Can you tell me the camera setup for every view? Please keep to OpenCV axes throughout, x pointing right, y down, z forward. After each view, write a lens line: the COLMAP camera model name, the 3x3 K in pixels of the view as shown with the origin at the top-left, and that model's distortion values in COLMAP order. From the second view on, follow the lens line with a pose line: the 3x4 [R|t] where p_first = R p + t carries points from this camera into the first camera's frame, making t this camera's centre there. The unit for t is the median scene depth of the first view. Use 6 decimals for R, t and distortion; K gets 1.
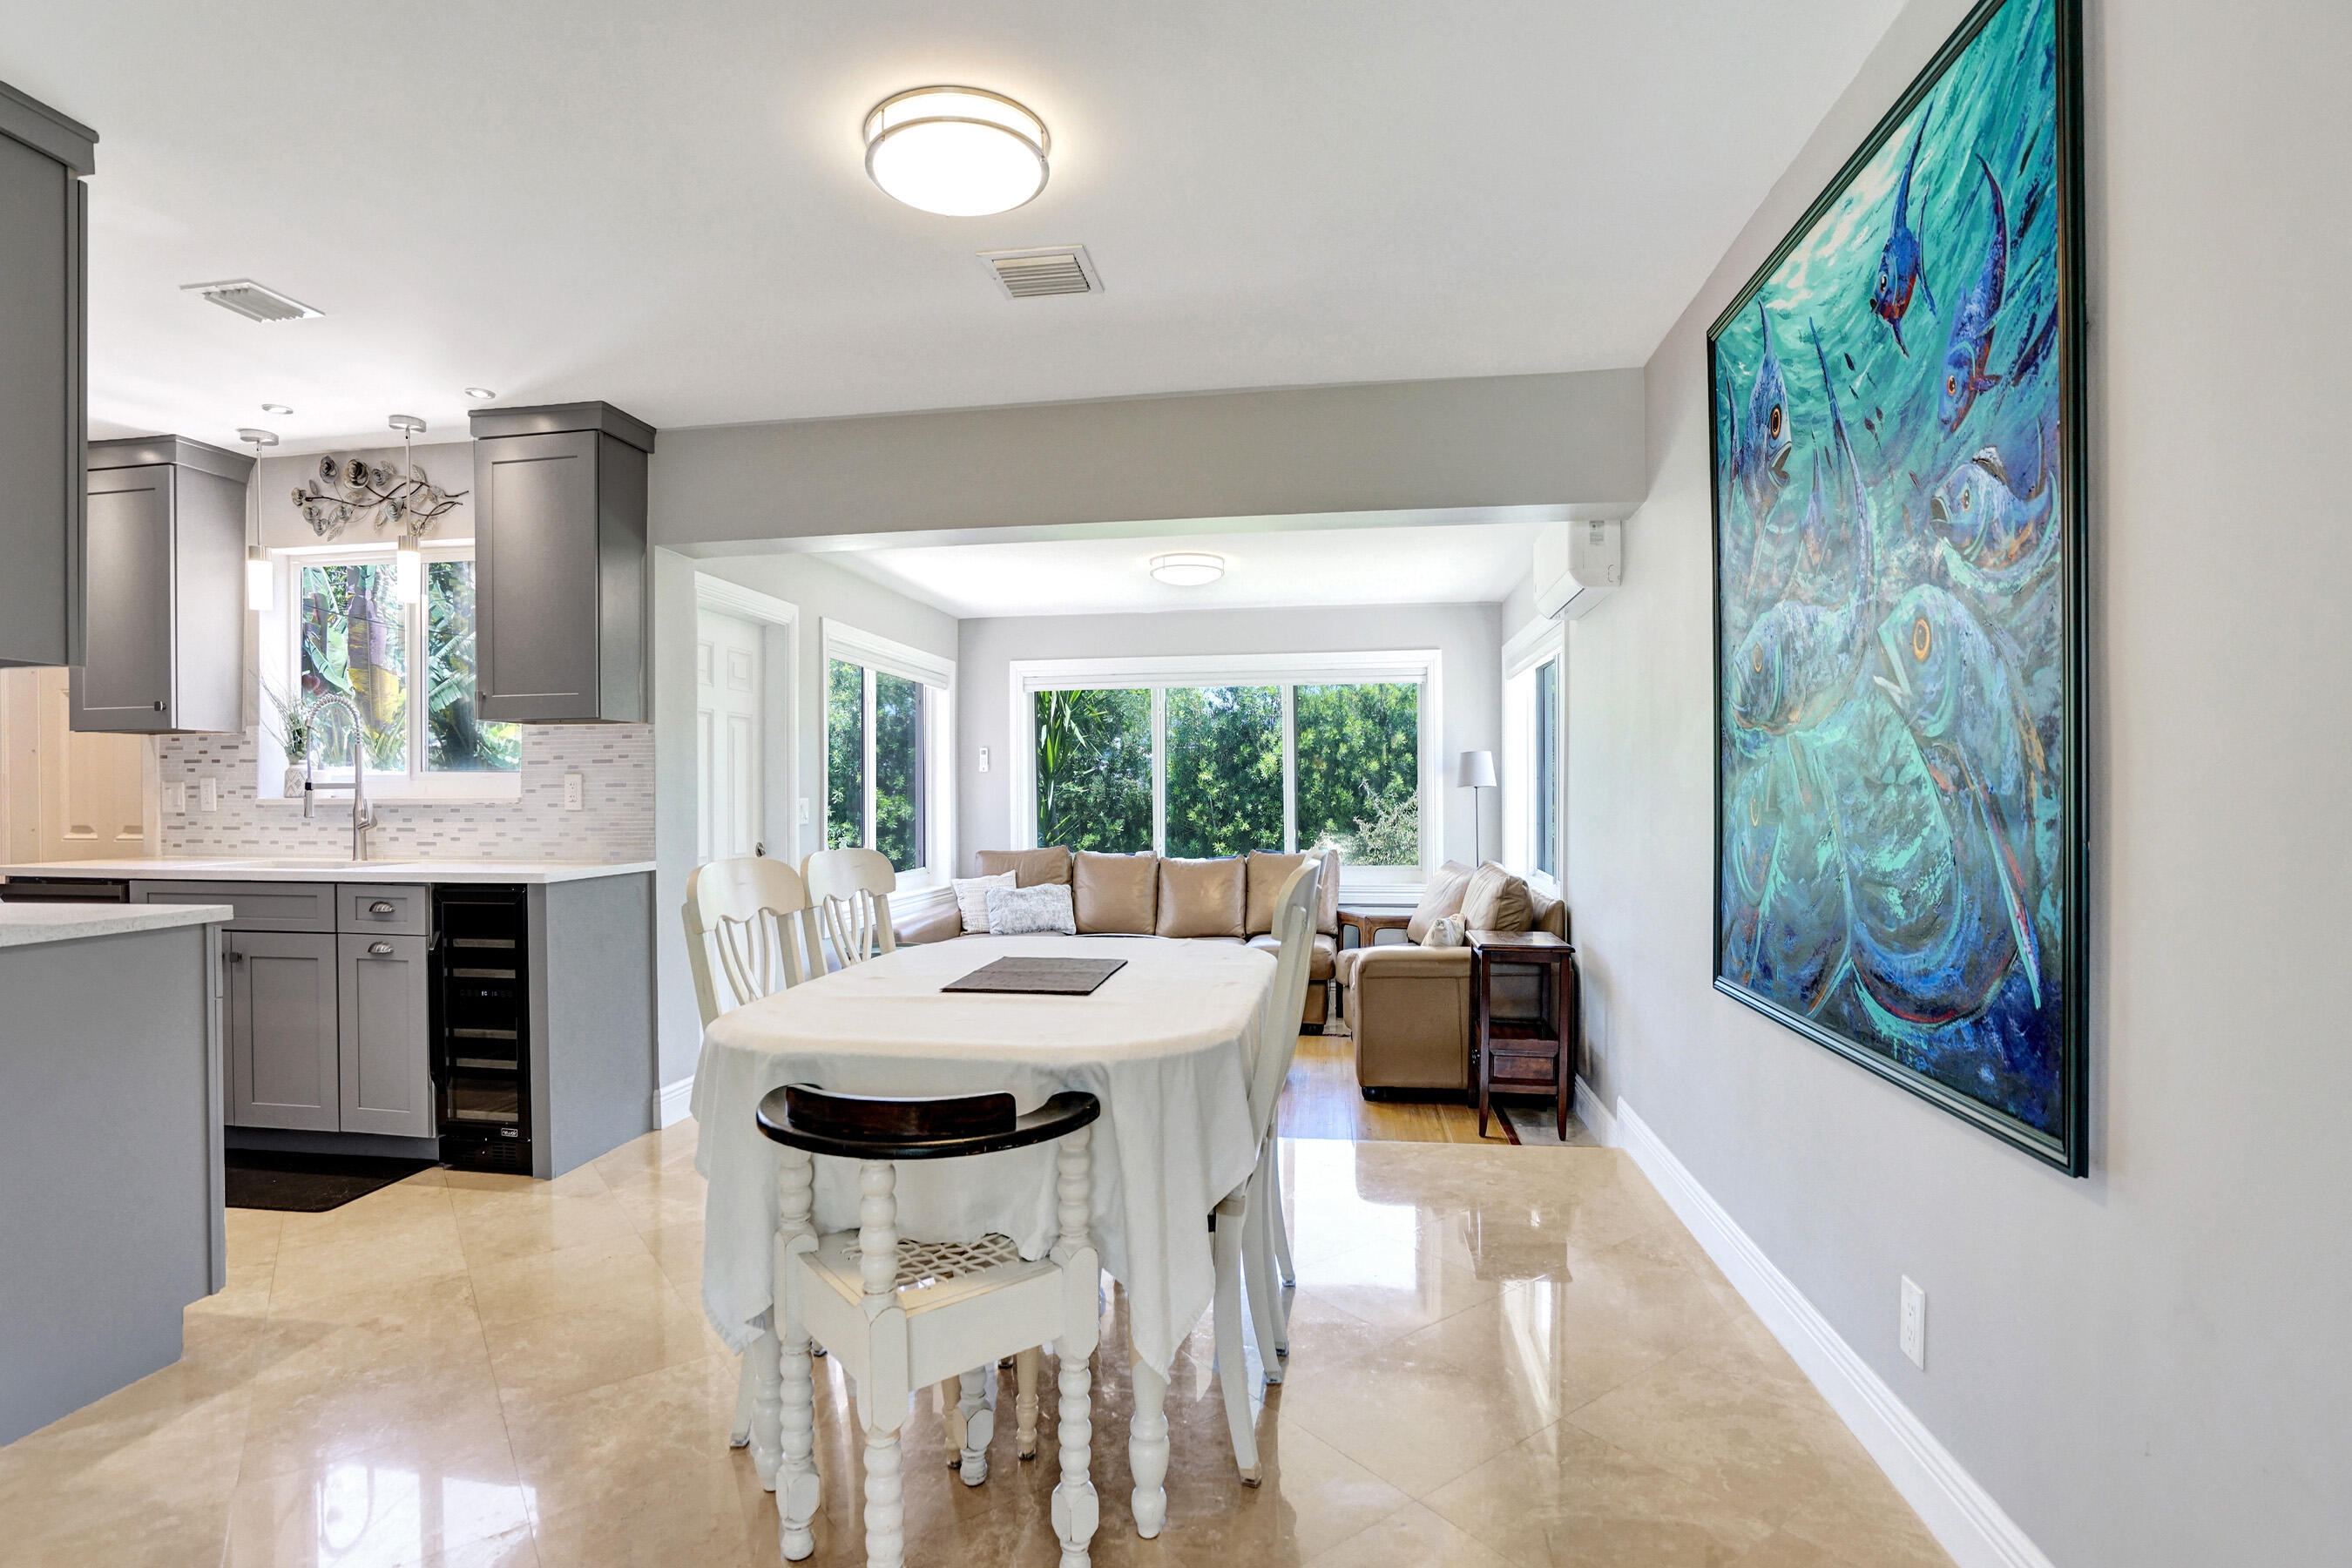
lens RADIAL K [[1147.5, 0, 1163.1], [0, 1147.5, 795.9], [0, 0, 1]] dist [-0.049183, 0.017553]
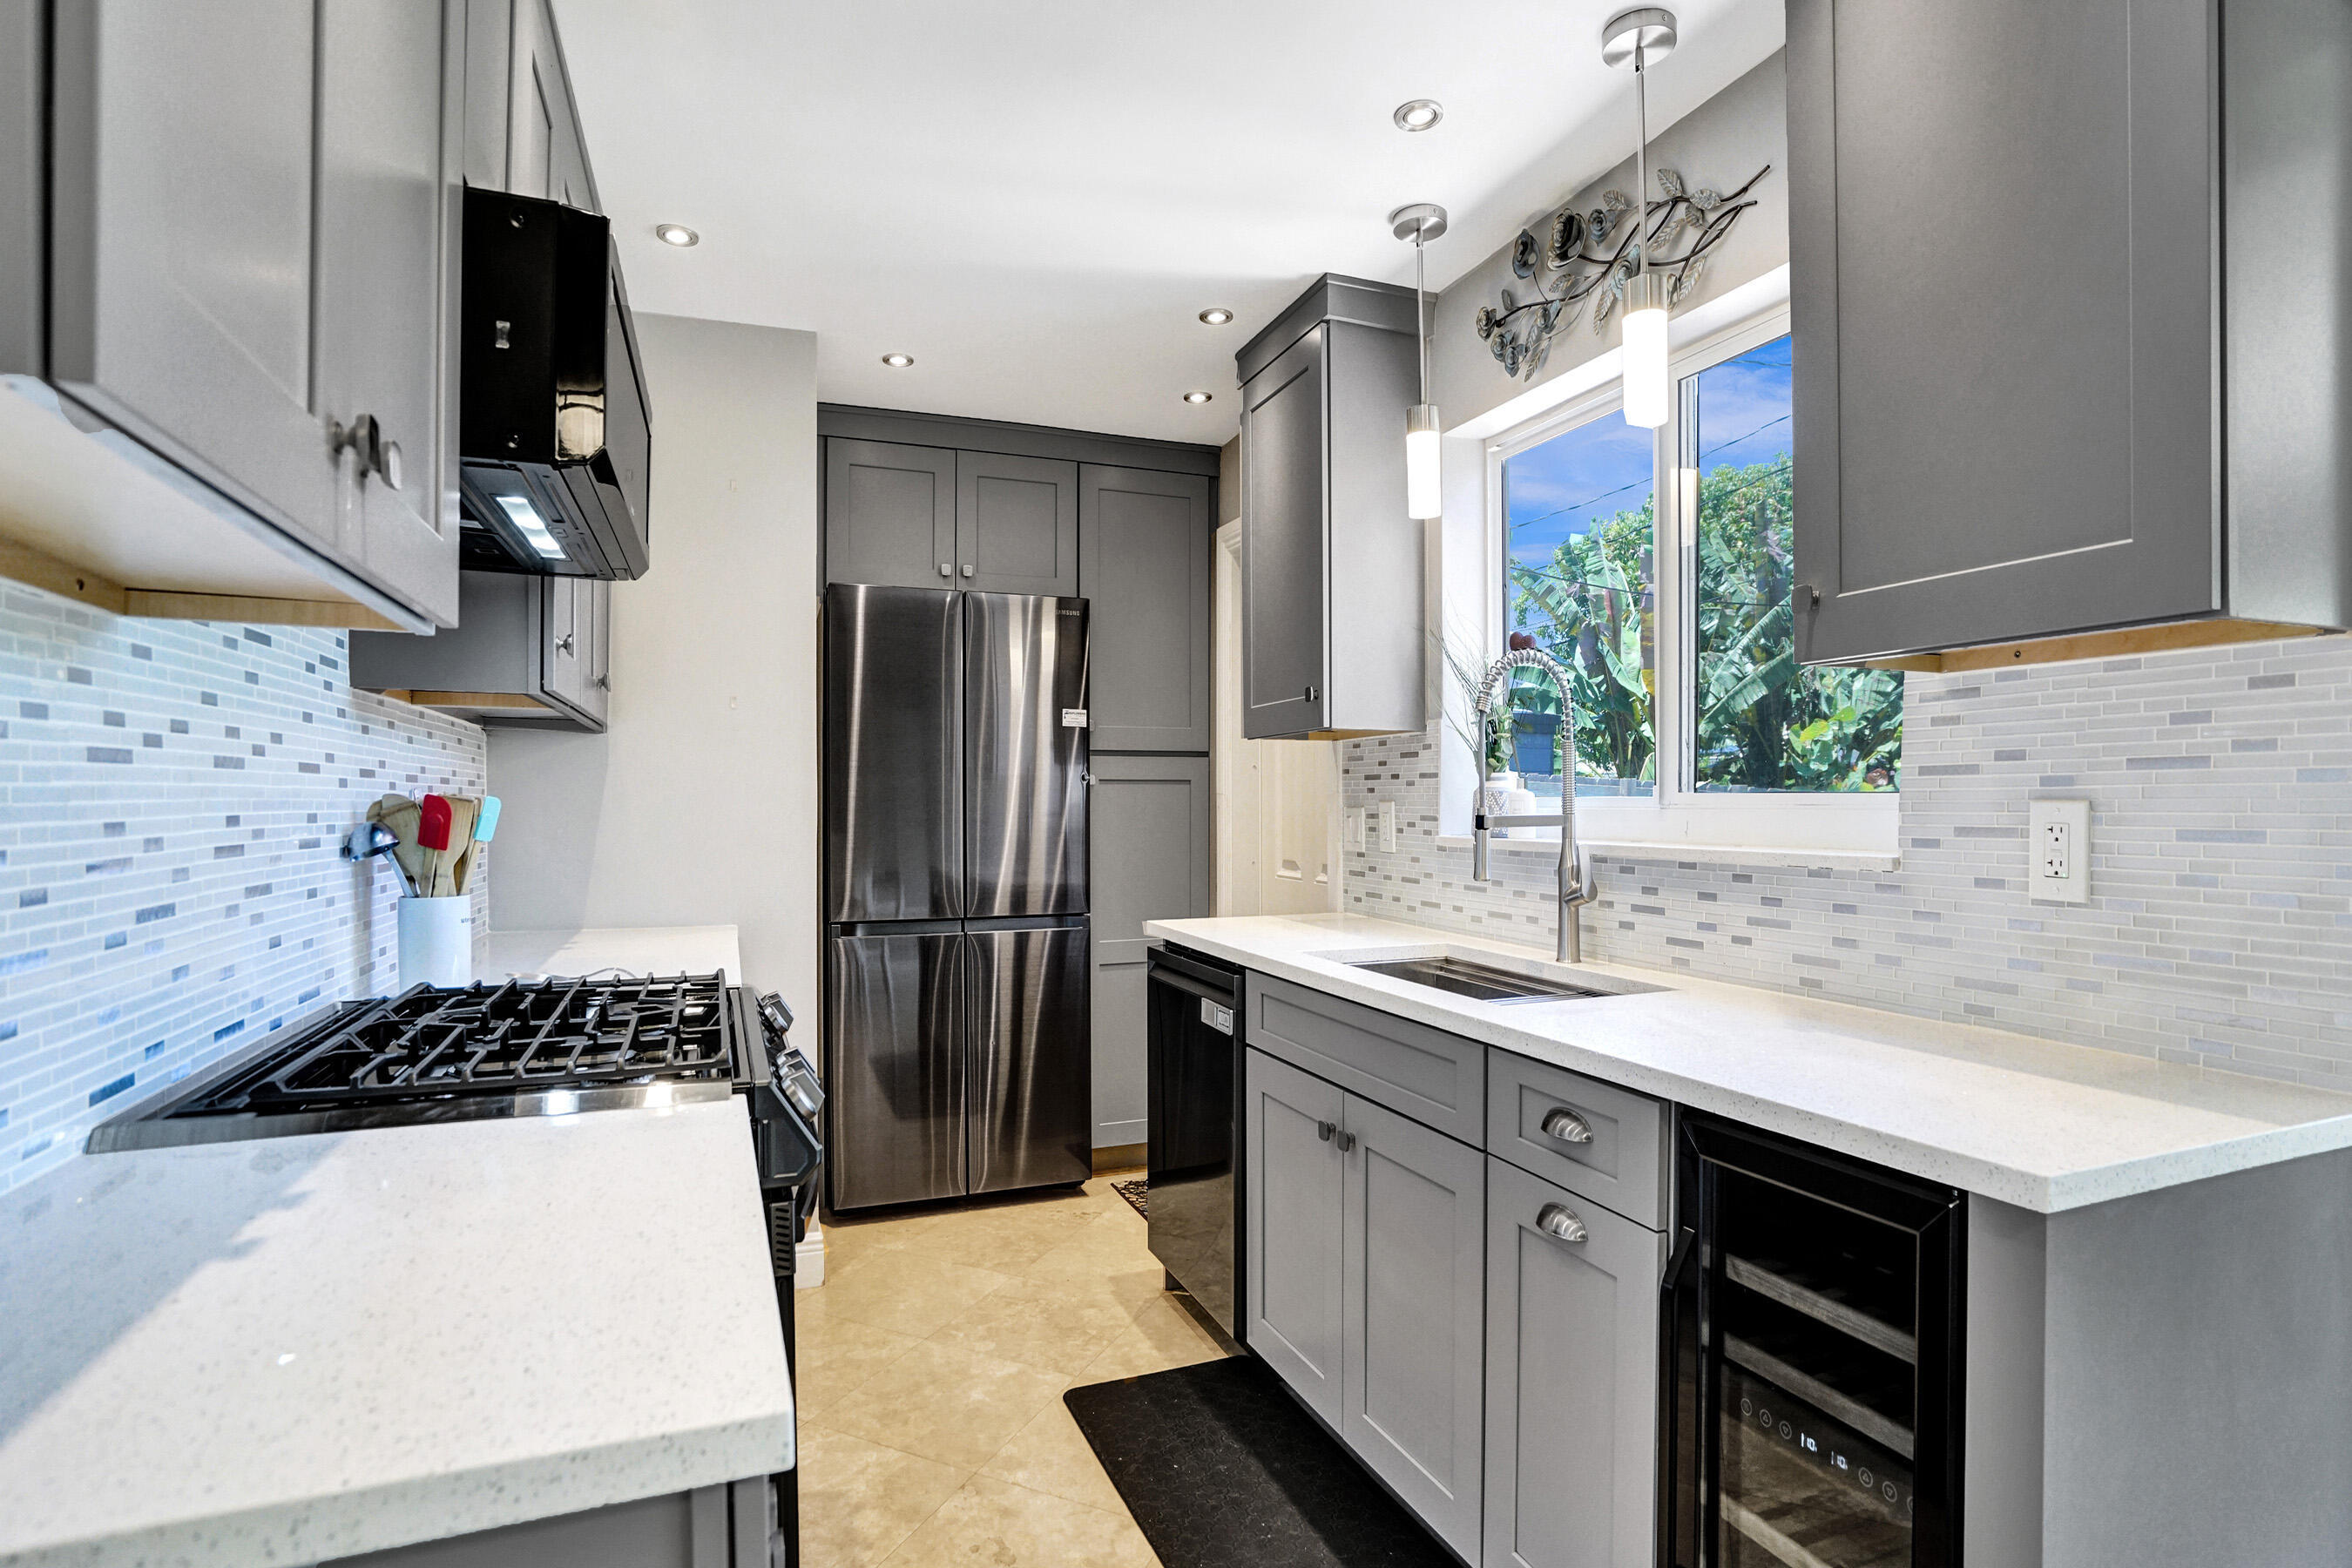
lens RADIAL K [[1147.5, 0, 1151.0], [0, 1147.5, 812.5], [0, 0, 1]] dist [-0.049183, 0.017553]
pose [[0.496021, 0.012526, -0.868220, -0.336549], [-0.005289, 0.999921, 0.011404, -0.017111], [0.868295, -0.001064, 0.496048, 0.544942]]
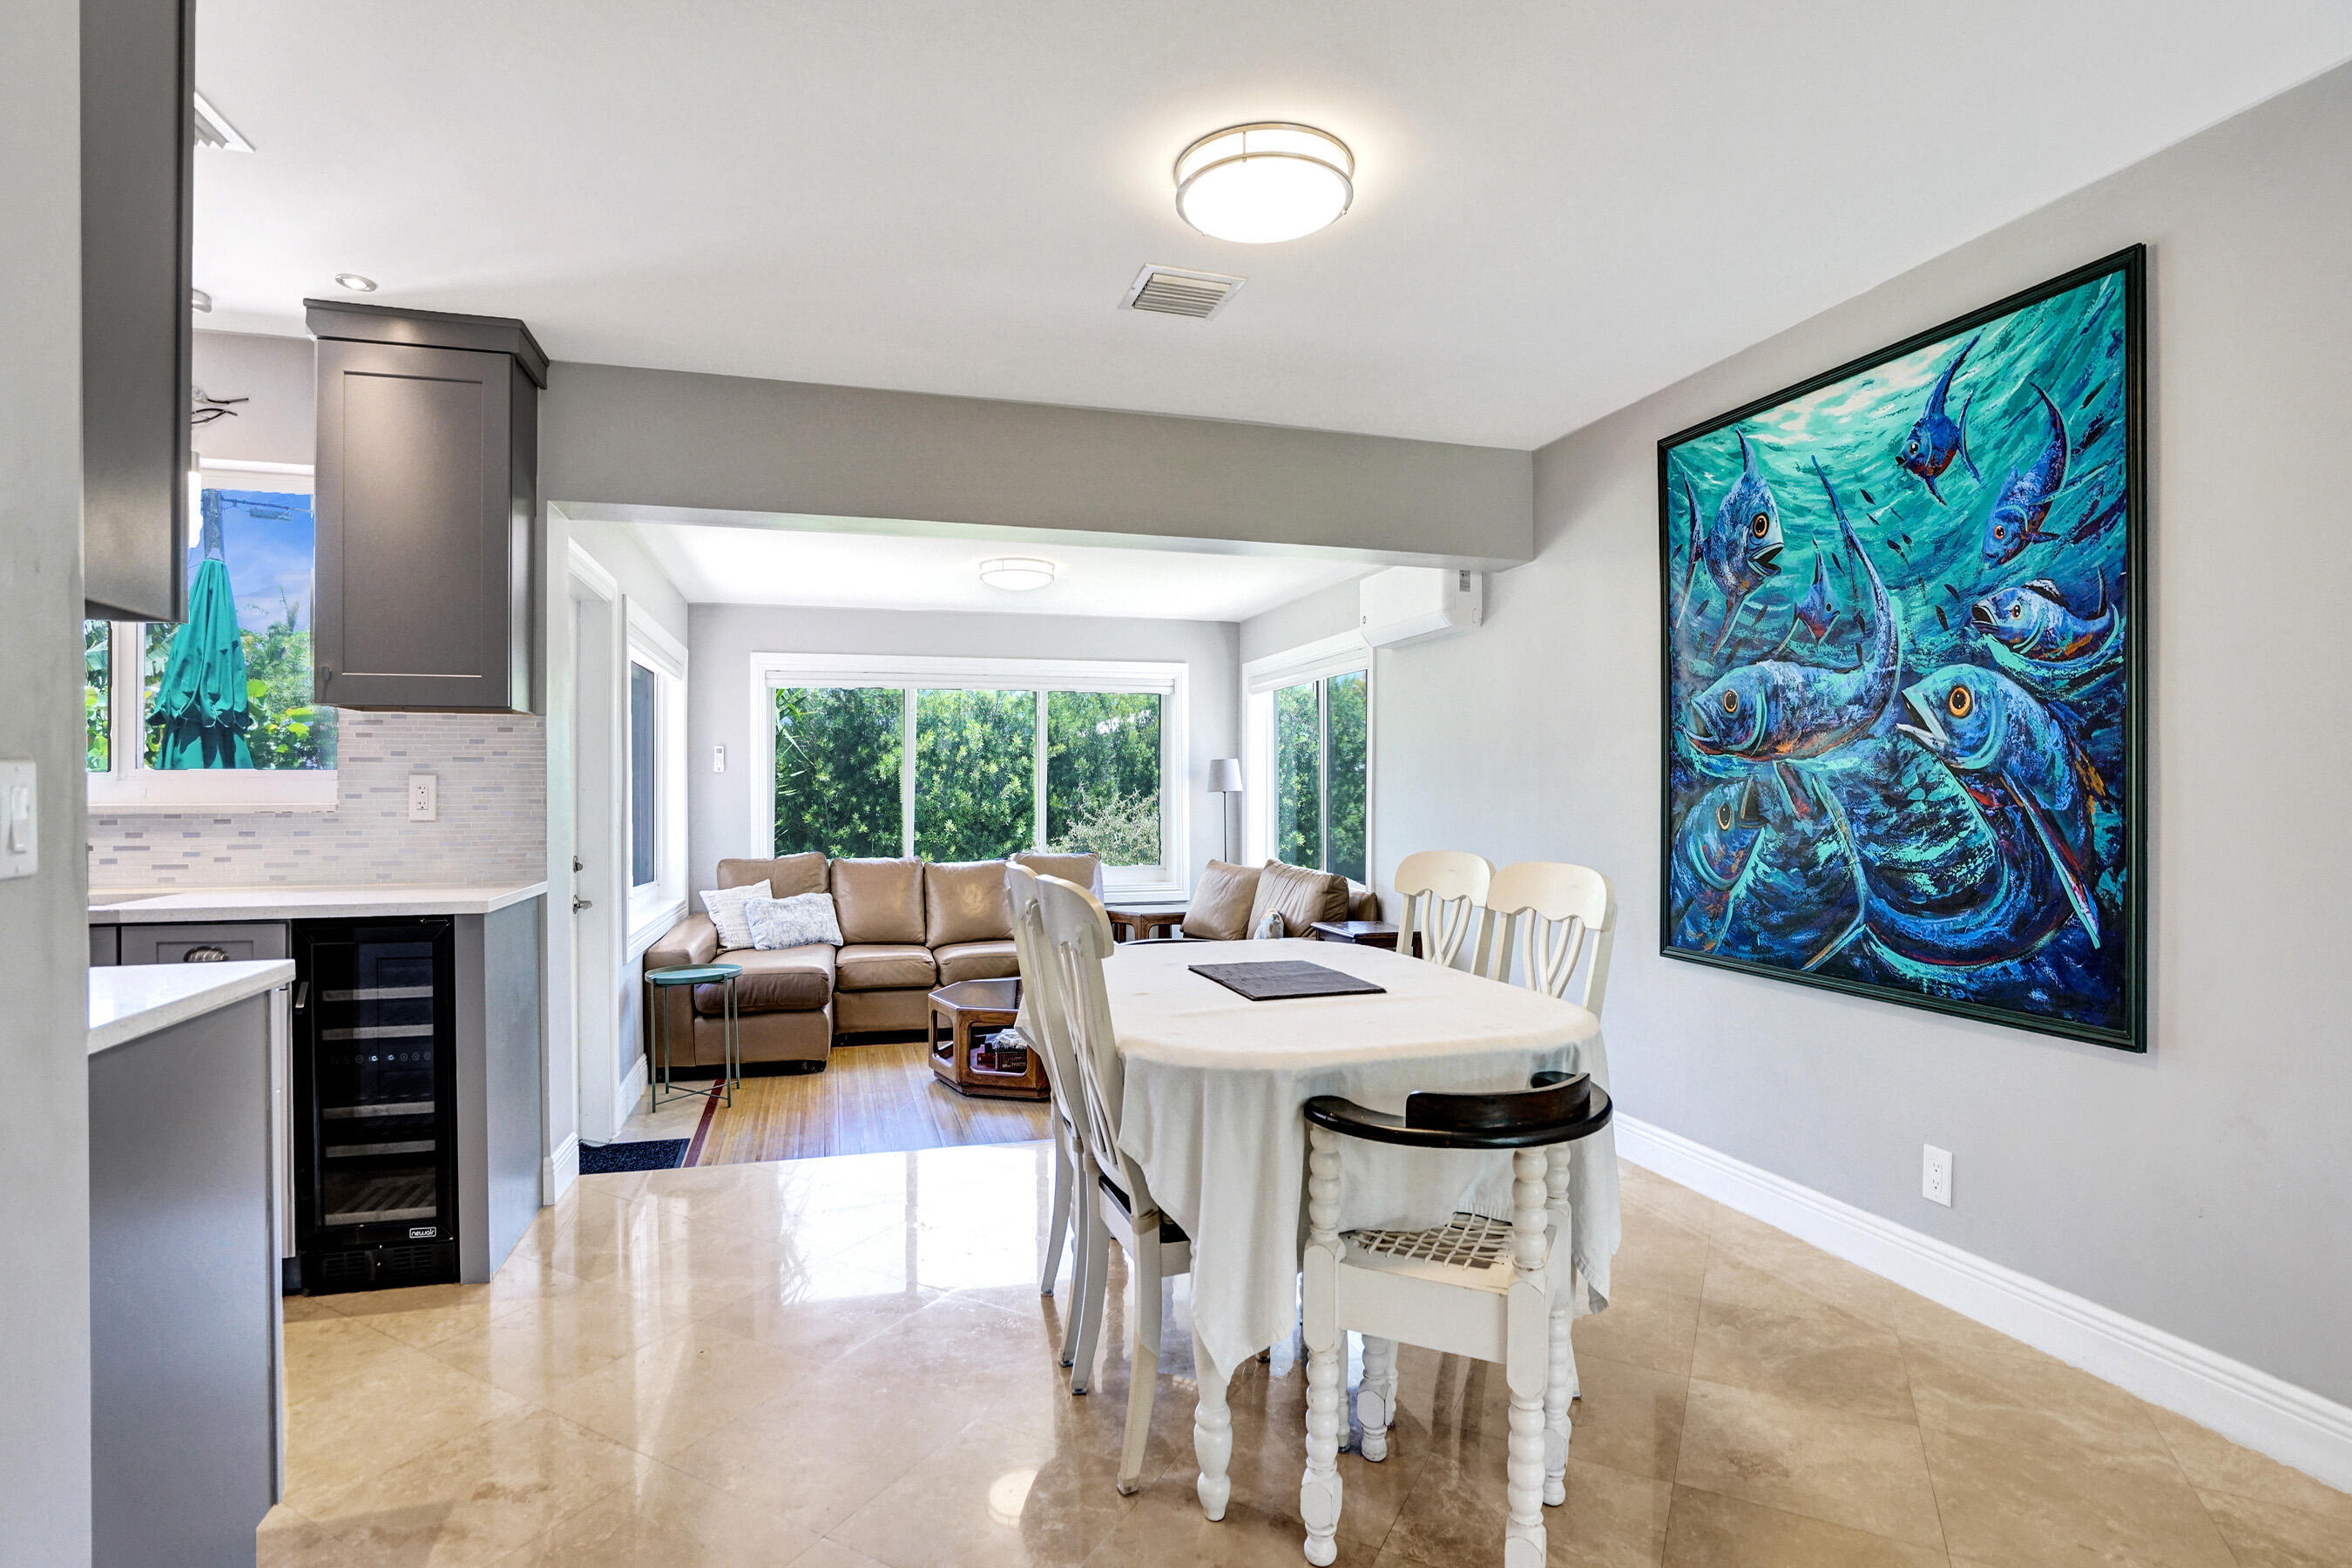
lens RADIAL K [[1147.5, 0, 1168.8], [0, 1147.5, 787.0], [0, 0, 1]] dist [-0.049183, 0.017553]
pose [[0.901192, 0.006317, 0.433374, -0.370586], [-0.003171, 0.999963, -0.007981, -0.005825], [-0.433409, 0.005819, 0.901179, 0.057108]]
